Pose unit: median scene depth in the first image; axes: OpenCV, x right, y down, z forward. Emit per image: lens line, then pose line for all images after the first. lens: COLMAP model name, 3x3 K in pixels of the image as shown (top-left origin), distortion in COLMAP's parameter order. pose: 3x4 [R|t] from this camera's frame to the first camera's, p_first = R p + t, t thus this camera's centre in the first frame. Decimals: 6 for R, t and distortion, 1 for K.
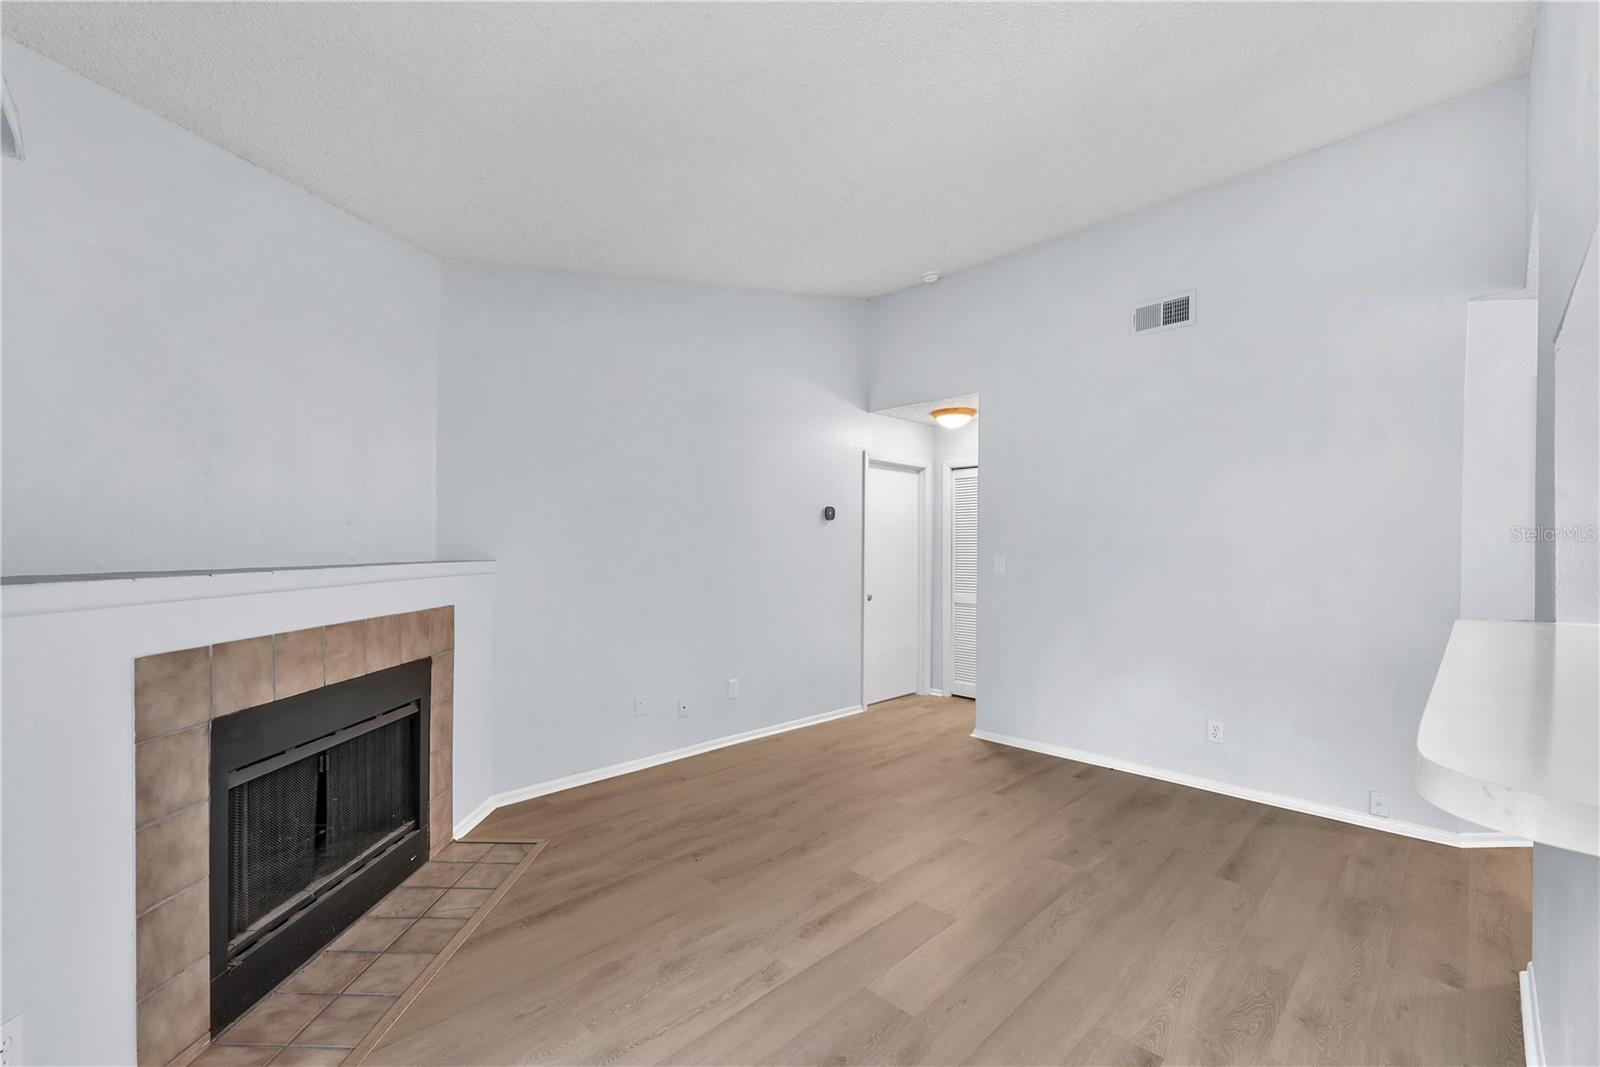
lens RADIAL K [[666.9, 0, 793.5], [0, 666.9, 548.8], [0, 0, 1]] dist [-0.003331, -0.000520]
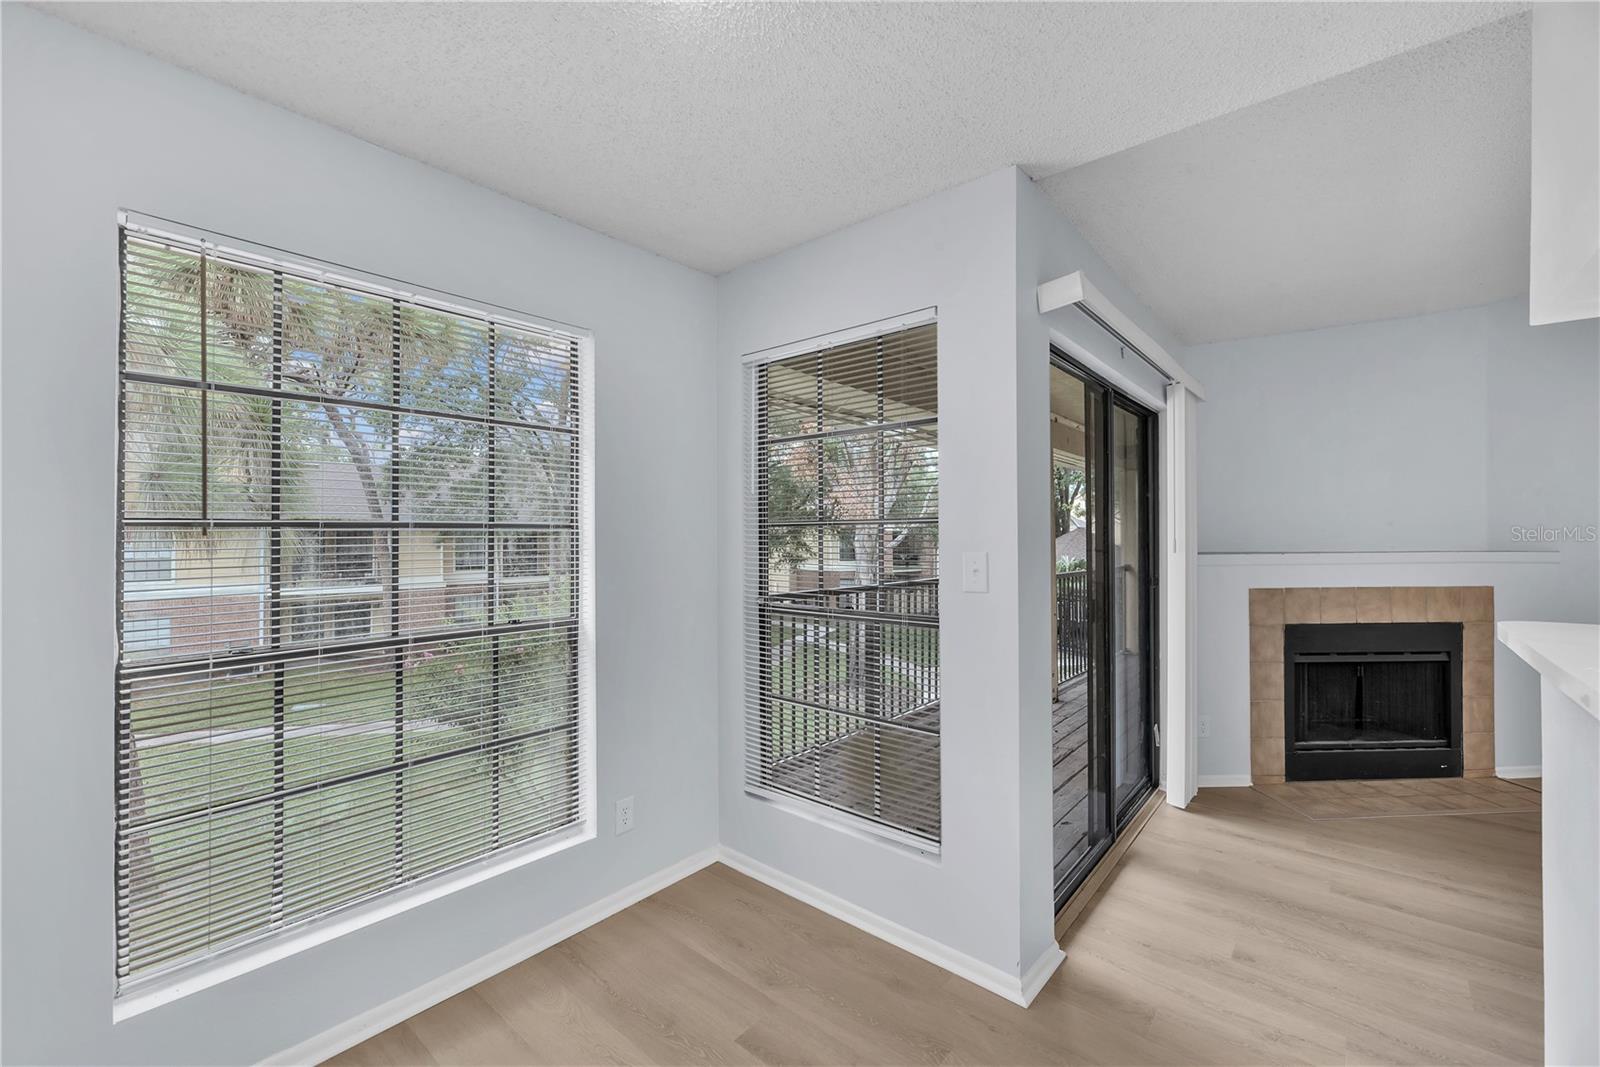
lens RADIAL K [[666.5, 0, 800.0], [0, 666.5, 533.5], [0, 0, 1]] dist [0.009546, -0.000008]
pose [[0.096252, -0.008376, -0.995322, 0.823563], [0.001756, 0.999964, -0.008245, -0.007442], [0.995355, -0.000954, 0.096263, -0.544943]]
